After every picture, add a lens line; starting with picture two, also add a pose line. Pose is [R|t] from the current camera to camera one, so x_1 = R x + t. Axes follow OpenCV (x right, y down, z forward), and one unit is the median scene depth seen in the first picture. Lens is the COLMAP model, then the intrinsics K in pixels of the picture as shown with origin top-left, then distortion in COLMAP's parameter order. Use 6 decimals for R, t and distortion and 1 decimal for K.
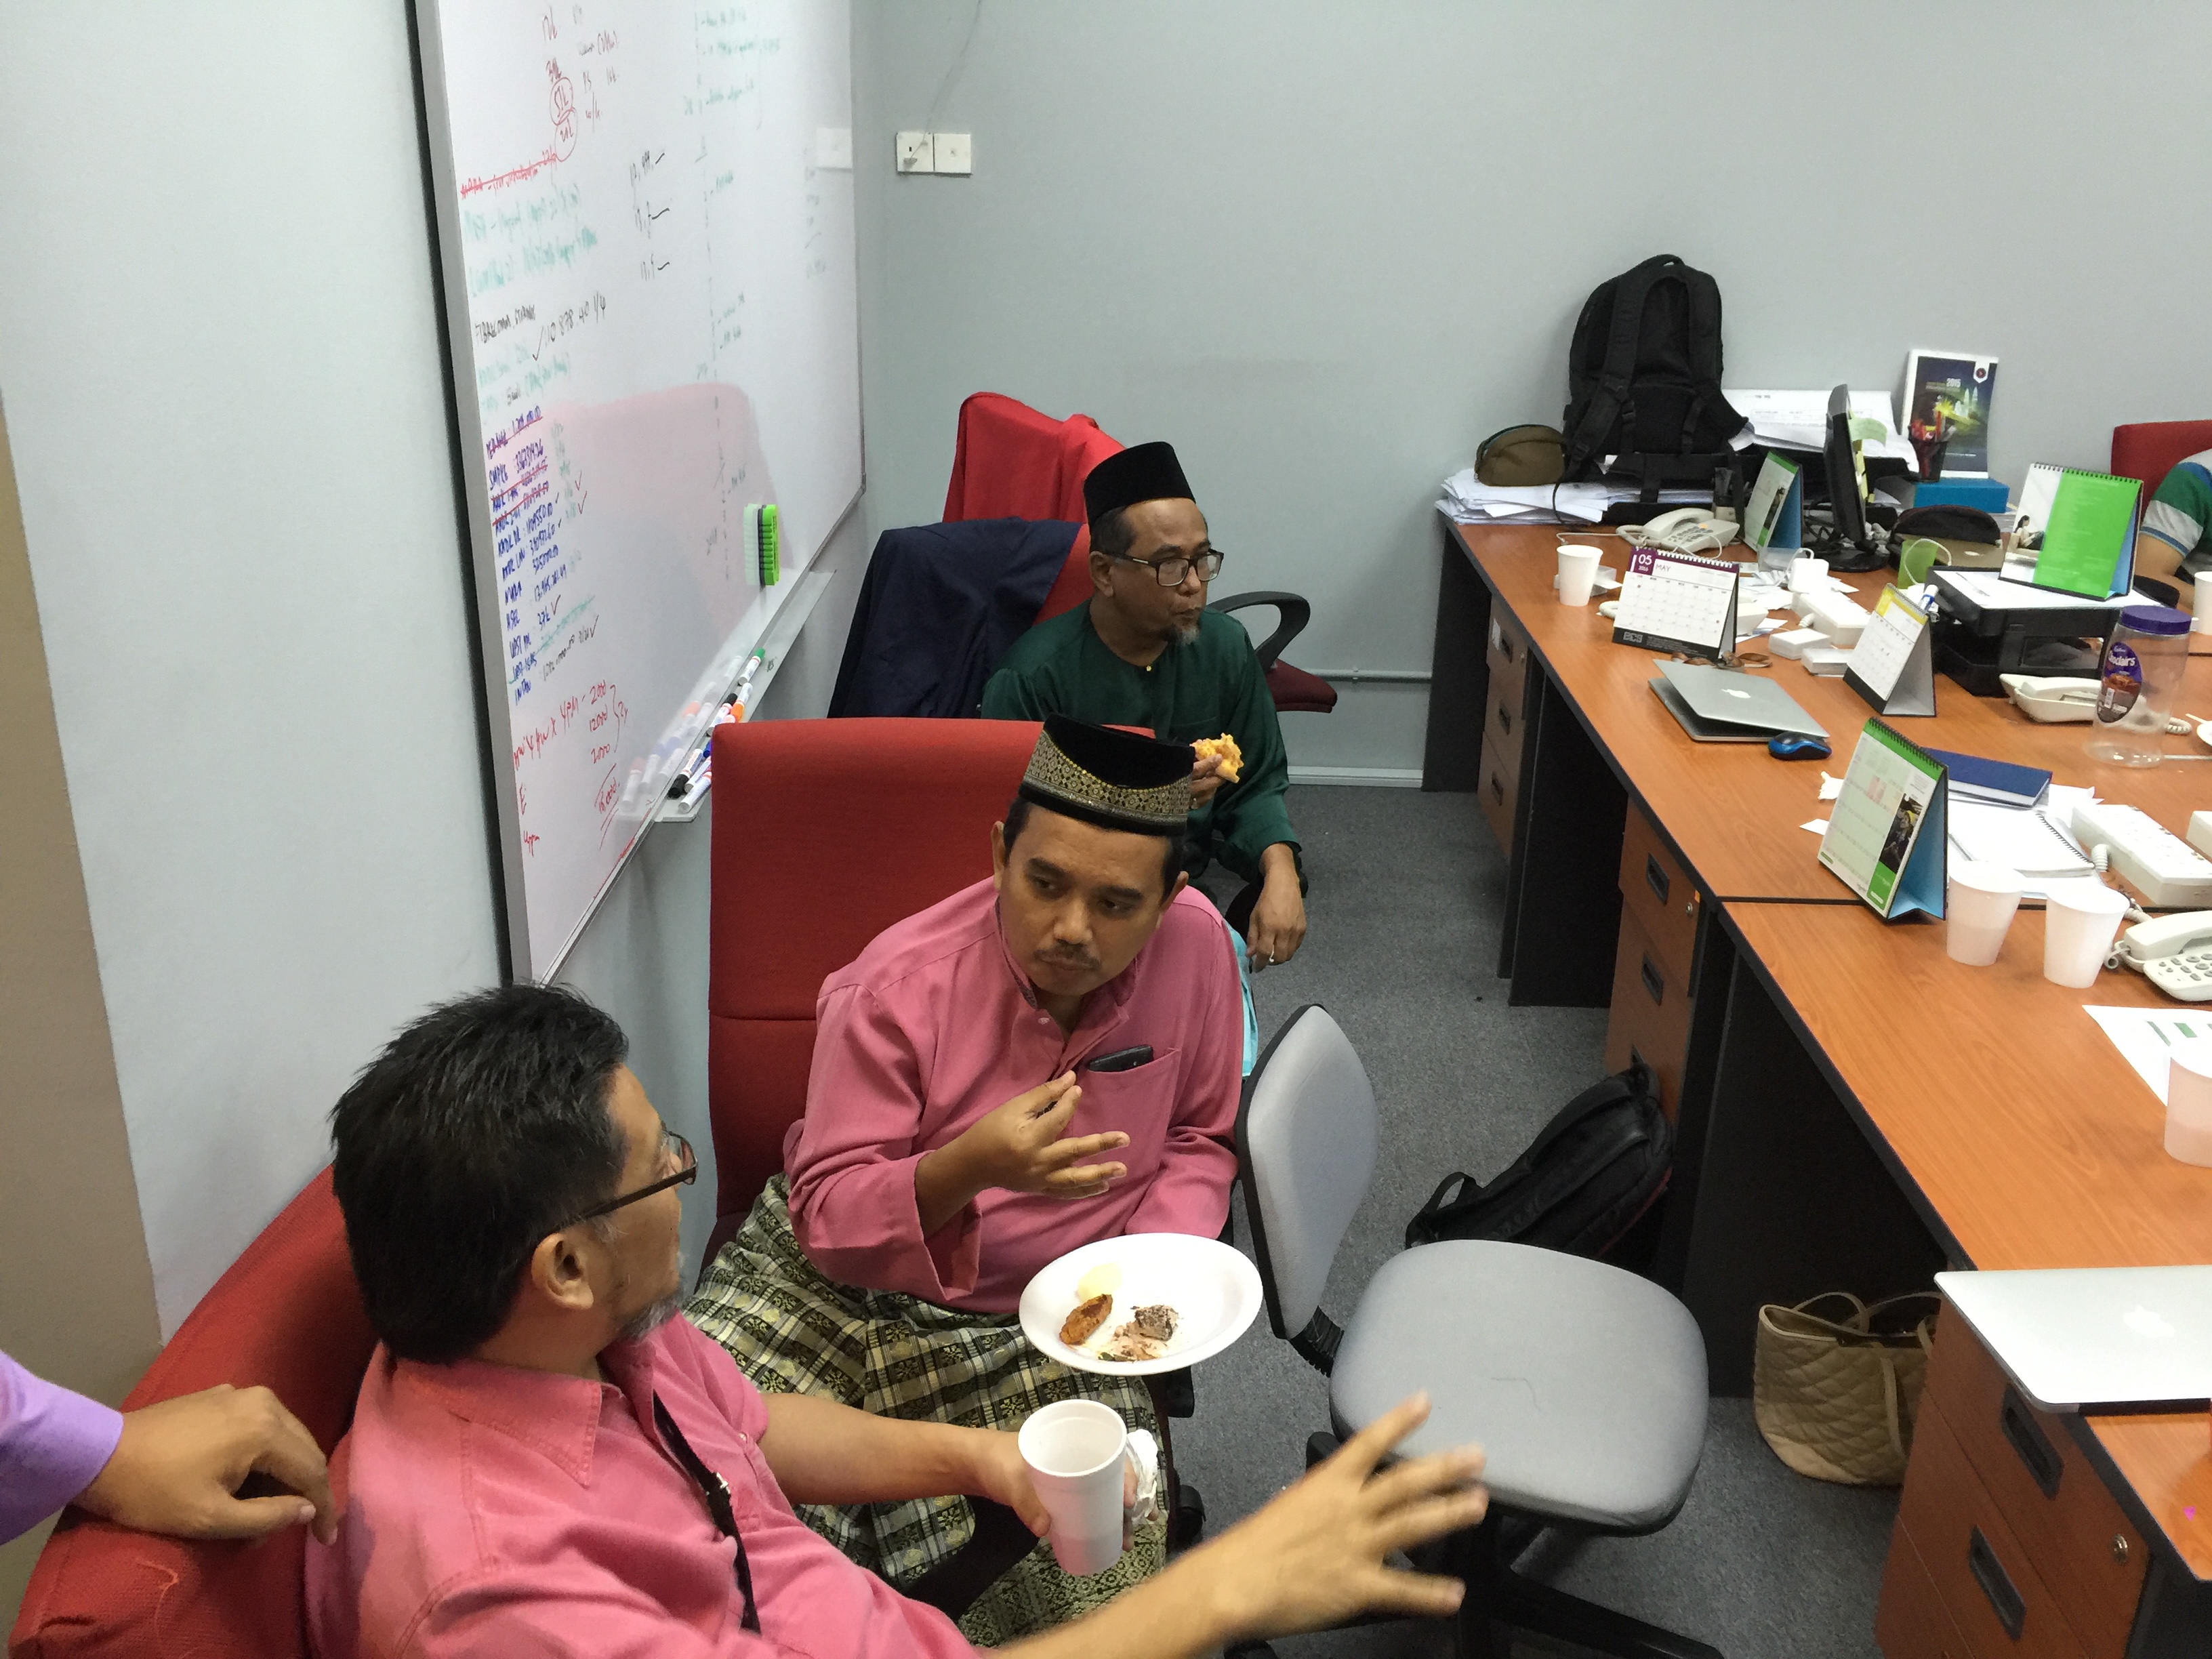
lens RADIAL K [[1926.4, 0, 1106.0], [0, 1926.4, 829.5], [0, 0, 1]] dist [0.097331, -0.153790]
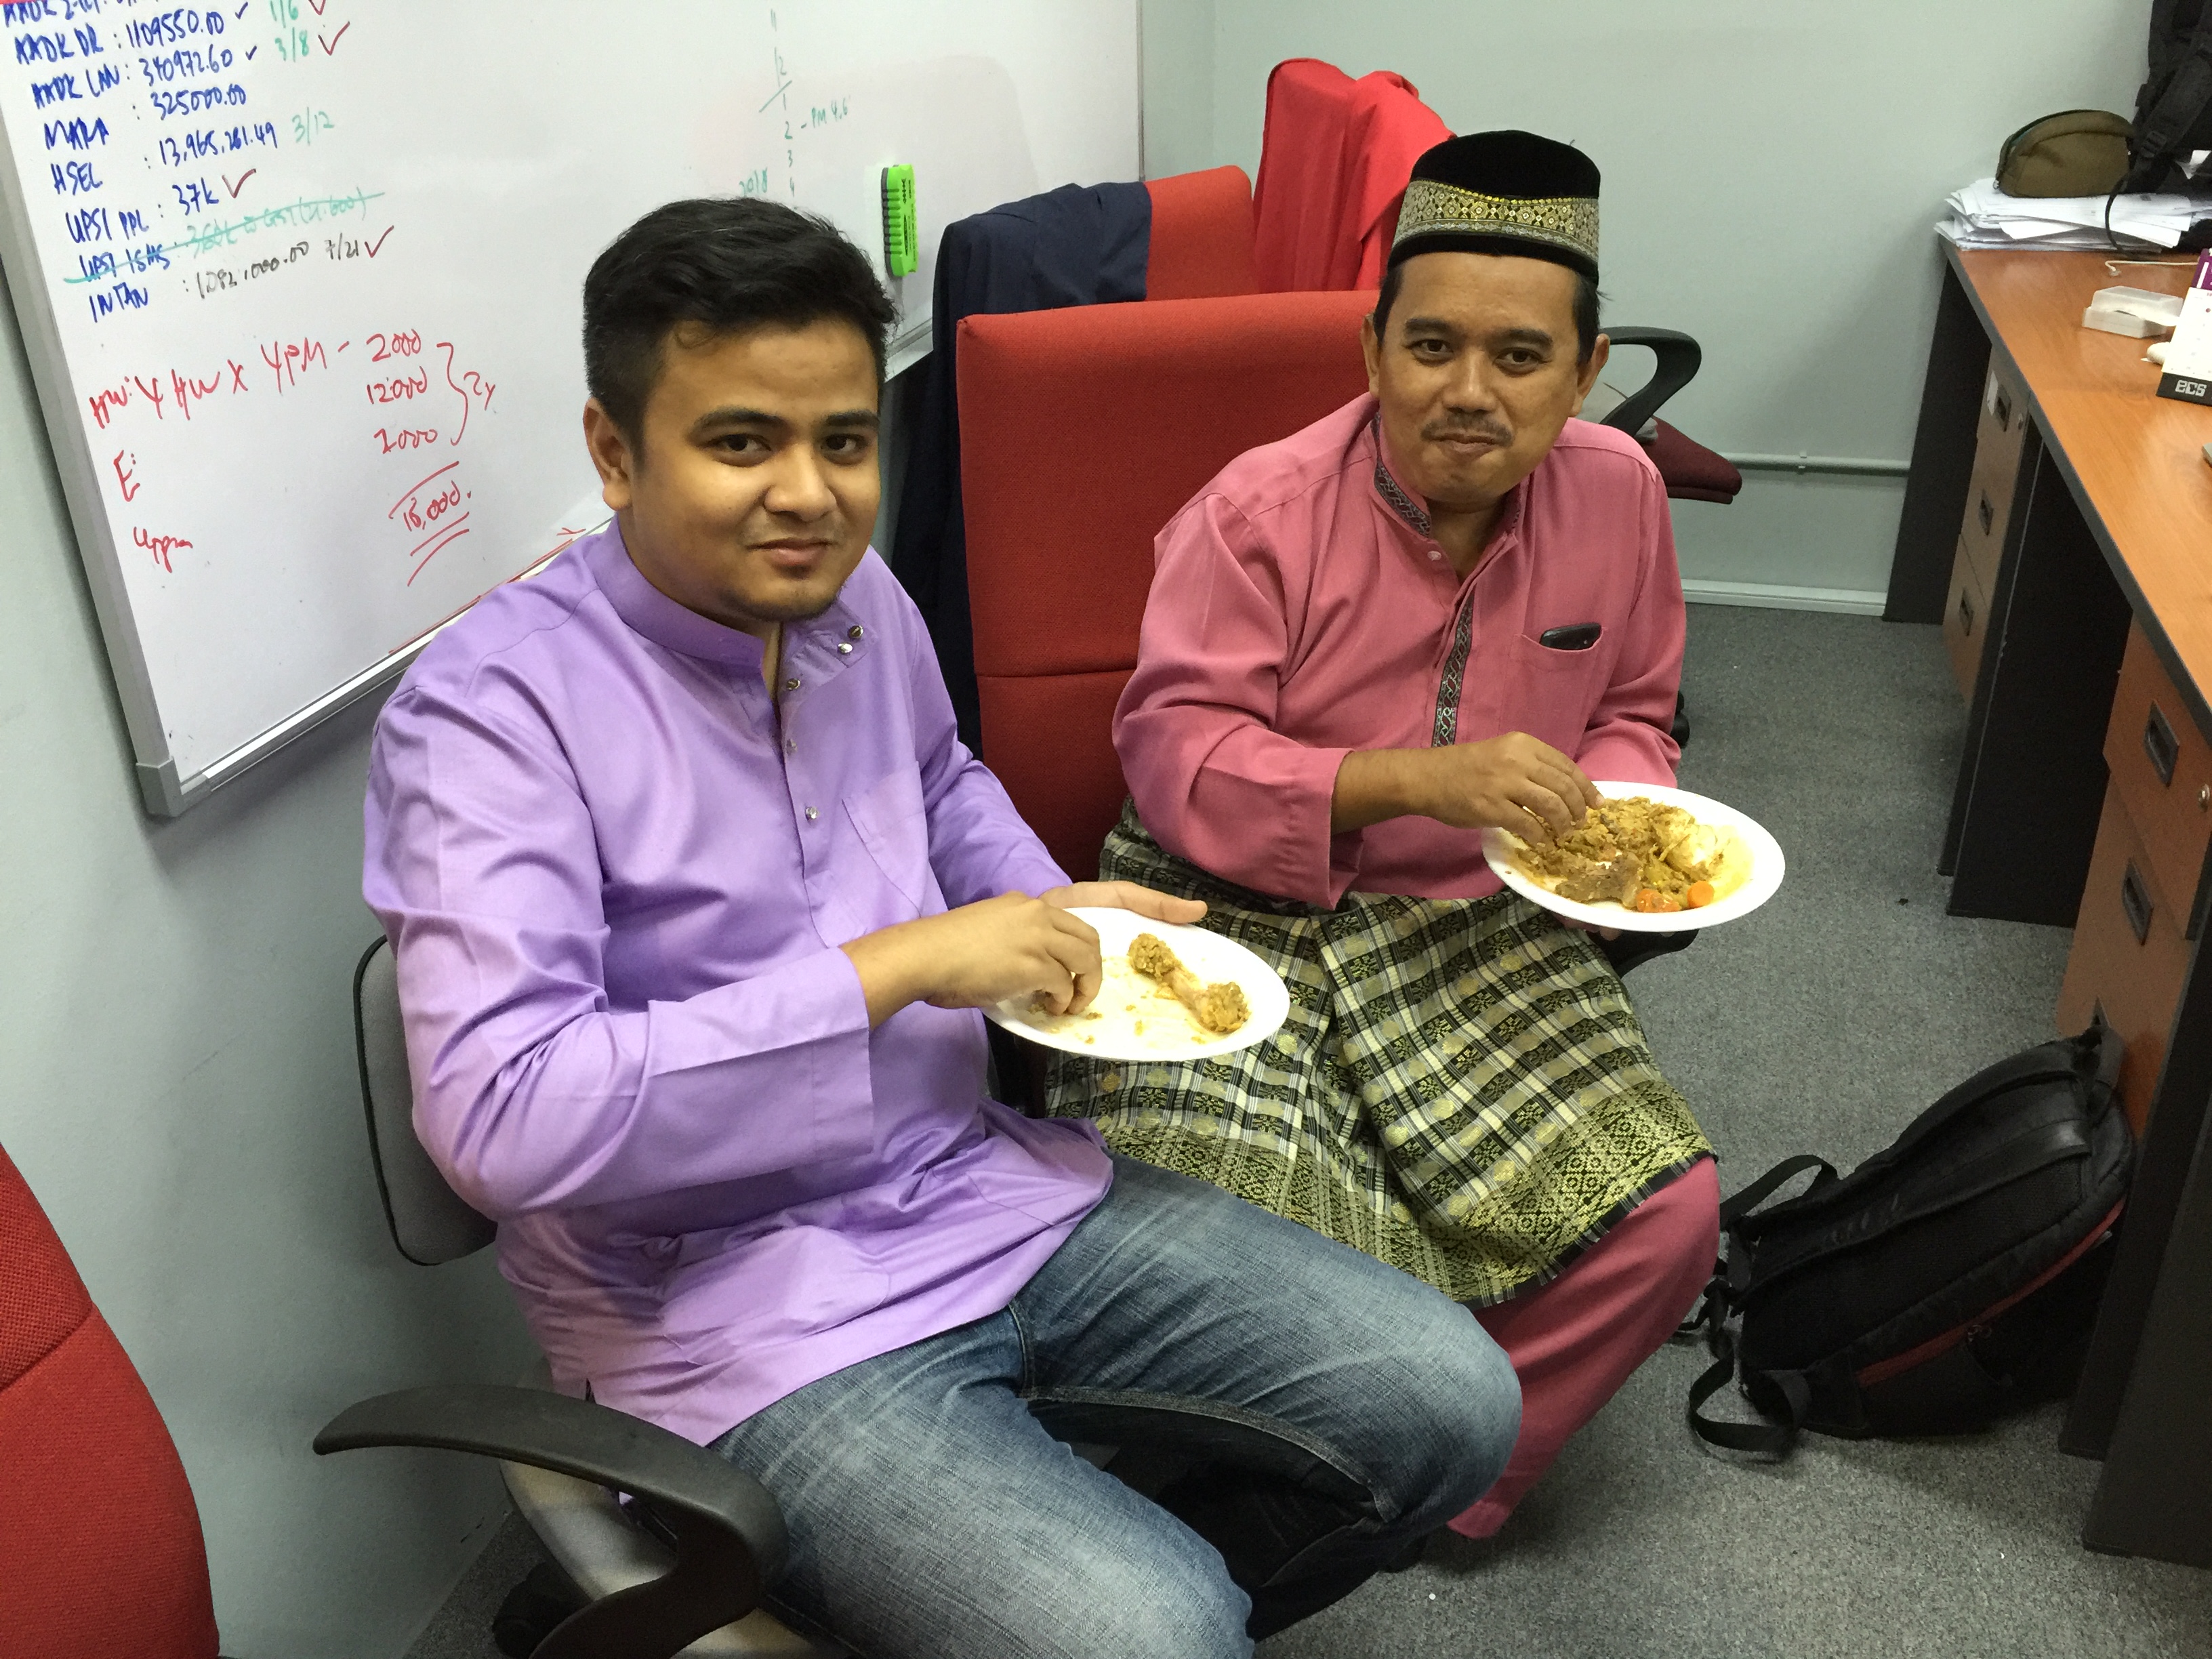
lens RADIAL K [[1885.1, 0, 1106.0], [0, 1885.1, 829.5], [0, 0, 1]] dist [0.095019, -0.134609]
pose [[0.960820, 0.081140, -0.265032, 0.089781], [-0.058073, 0.993900, 0.093753, 0.010704], [0.271022, -0.074689, 0.959671, 0.226395]]
